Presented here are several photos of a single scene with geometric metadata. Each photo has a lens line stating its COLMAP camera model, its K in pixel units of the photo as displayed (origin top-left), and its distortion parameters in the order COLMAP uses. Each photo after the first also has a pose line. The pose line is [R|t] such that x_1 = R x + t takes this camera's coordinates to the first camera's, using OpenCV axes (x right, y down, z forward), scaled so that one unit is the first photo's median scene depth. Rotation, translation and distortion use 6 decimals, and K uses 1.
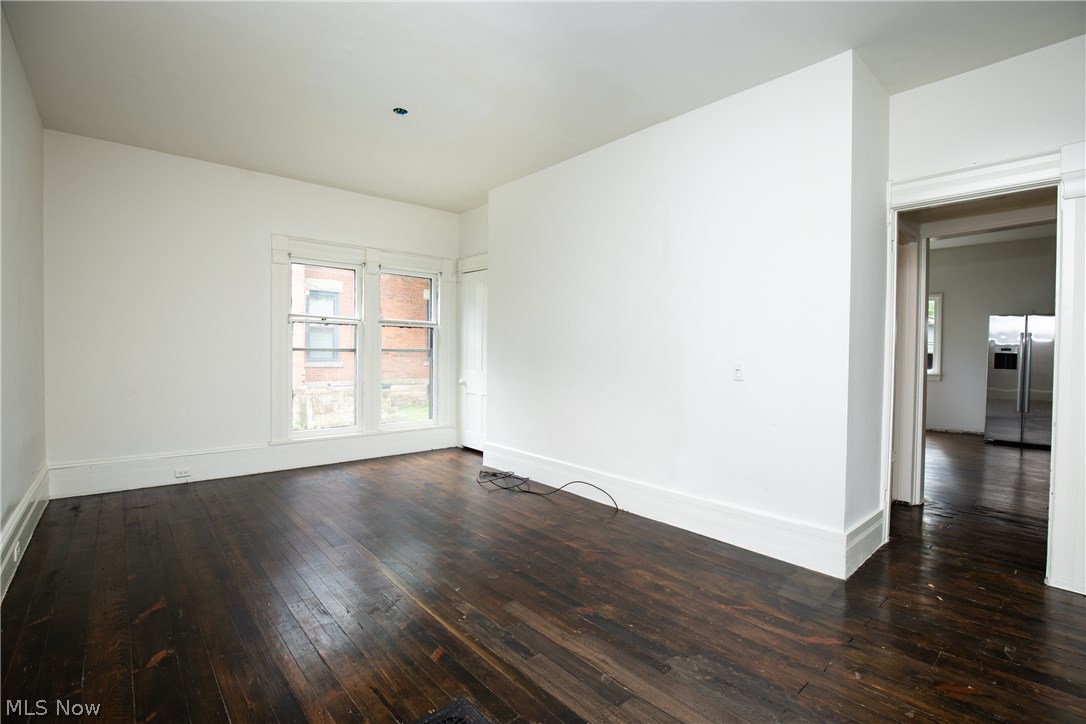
lens RADIAL K [[503.0, 0, 541.5], [0, 503.0, 362.8], [0, 0, 1]] dist [-0.005129, -0.000194]
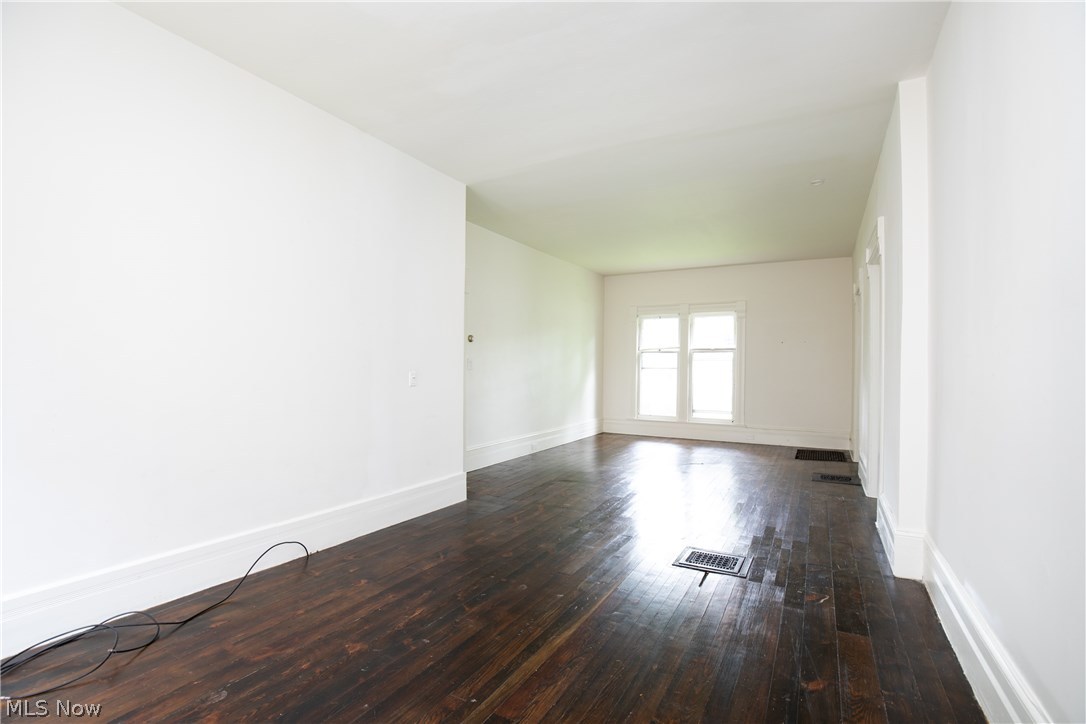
lens RADIAL K [[503.0, 0, 541.6], [0, 503.0, 365.4], [0, 0, 1]] dist [-0.005129, -0.000194]
pose [[-0.339259, -0.006034, 0.940674, -0.926663], [0.007702, 0.999928, 0.009192, -0.032667], [-0.940662, 0.010364, -0.339188, 1.128248]]
